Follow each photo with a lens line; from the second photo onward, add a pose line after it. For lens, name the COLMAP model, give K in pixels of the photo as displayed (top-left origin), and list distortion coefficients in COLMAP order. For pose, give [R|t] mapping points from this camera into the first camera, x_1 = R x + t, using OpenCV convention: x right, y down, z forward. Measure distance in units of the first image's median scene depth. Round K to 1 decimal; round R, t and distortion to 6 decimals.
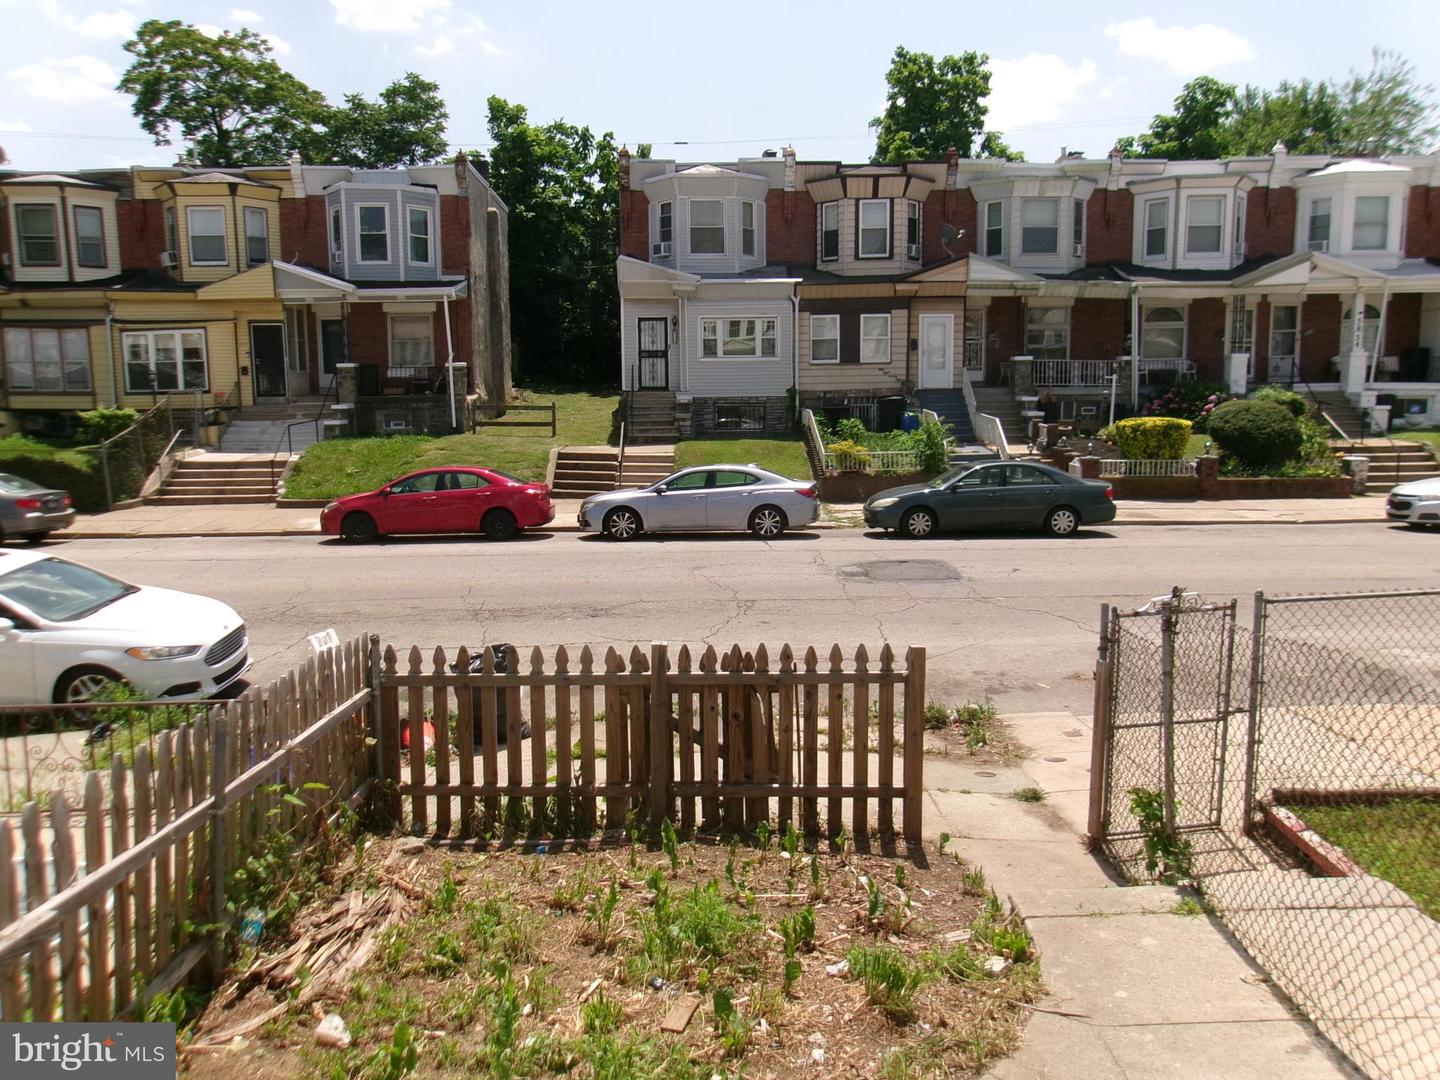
lens RADIAL K [[1122.5, 0, 716.6], [0, 1122.5, 537.6], [0, 0, 1]] dist [-0.040632, 0.058074]
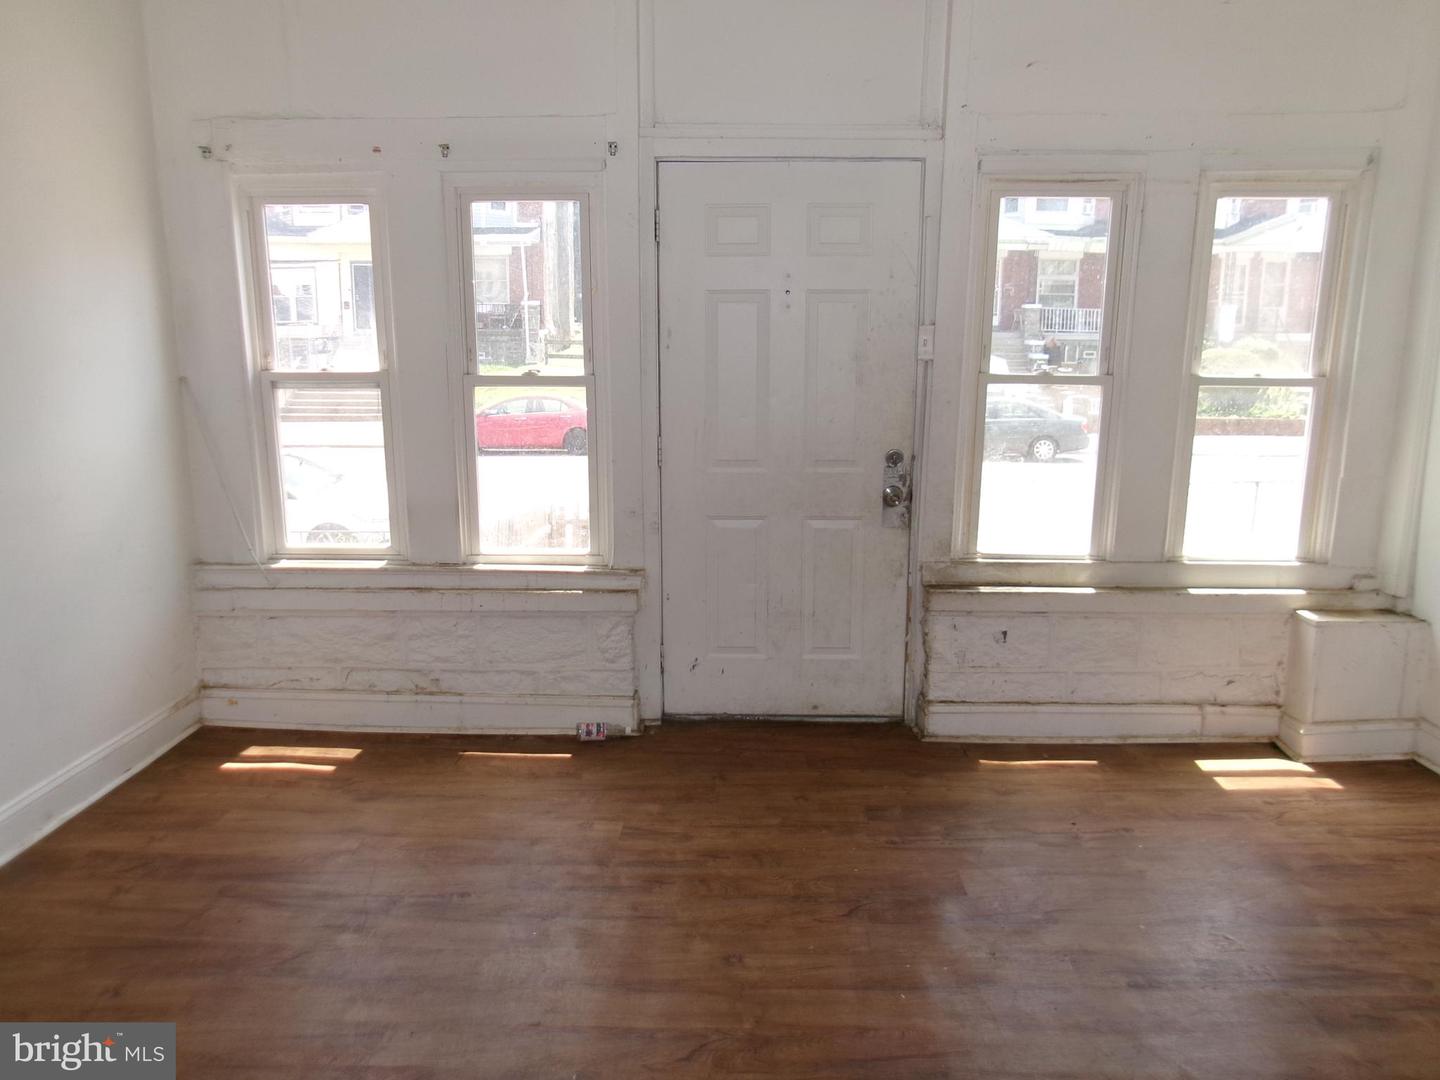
lens RADIAL K [[1122.5, 0, 711.2], [0, 1122.5, 543.2], [0, 0, 1]] dist [-0.040632, 0.058074]
pose [[0.998833, 0.025348, -0.041106, 0.004144], [-0.022549, 0.997485, 0.067190, 0.008469], [0.042705, -0.066184, 0.996893, -0.145032]]
